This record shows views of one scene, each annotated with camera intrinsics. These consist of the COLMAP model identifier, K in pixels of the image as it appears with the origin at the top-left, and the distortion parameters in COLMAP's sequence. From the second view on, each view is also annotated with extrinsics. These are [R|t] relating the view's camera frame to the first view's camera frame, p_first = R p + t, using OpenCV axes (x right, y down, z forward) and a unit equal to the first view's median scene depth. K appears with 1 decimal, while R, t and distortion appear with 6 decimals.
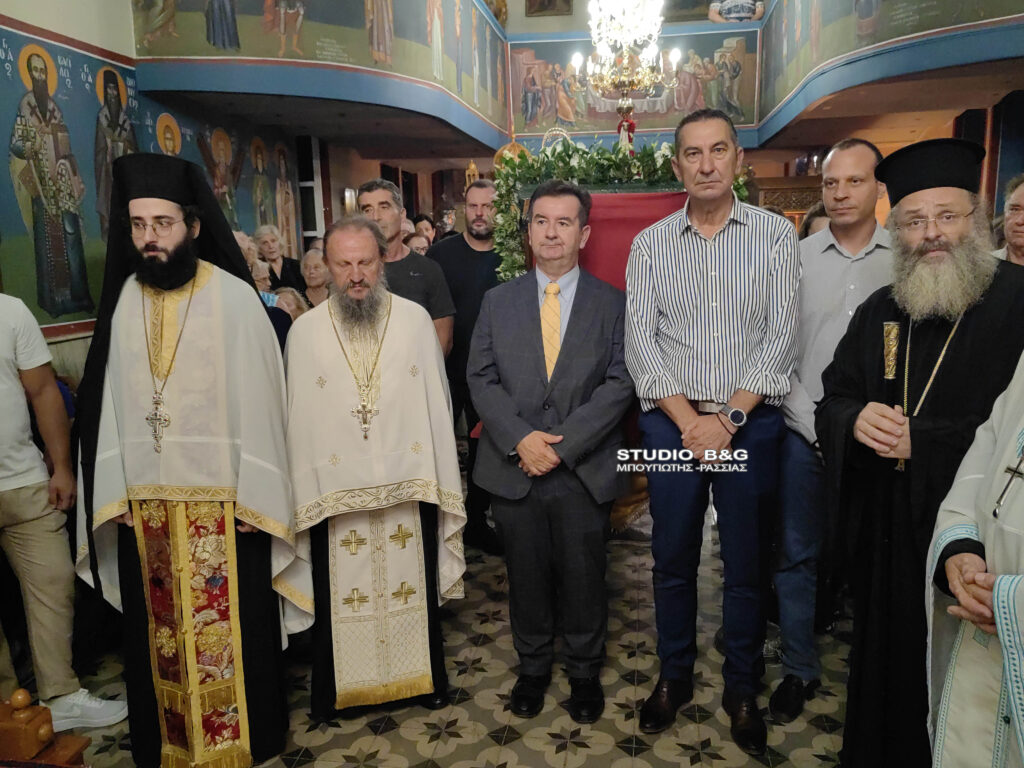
lens RADIAL K [[824.9, 0, 504.1], [0, 824.9, 375.7], [0, 0, 1]] dist [0.031338, -0.044761]
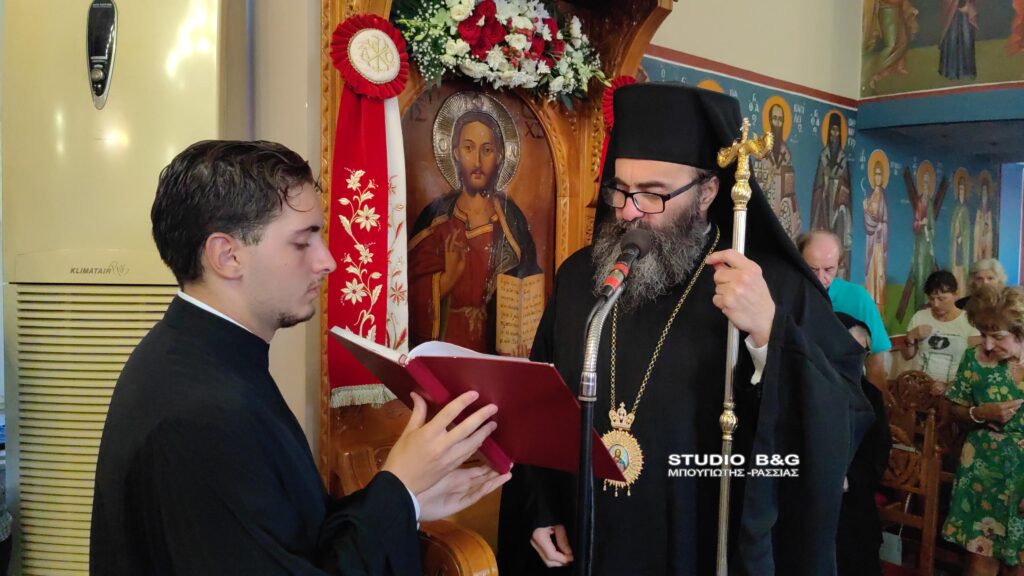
lens RADIAL K [[709.3, 0, 513.8], [0, 709.3, 295.3], [0, 0, 1]] dist [0.033696, -0.042473]
pose [[0.721997, 0.062860, -0.689034, -0.125087], [-0.140926, 0.988349, -0.057501, -0.027740], [0.677392, 0.138618, 0.722444, 0.094452]]
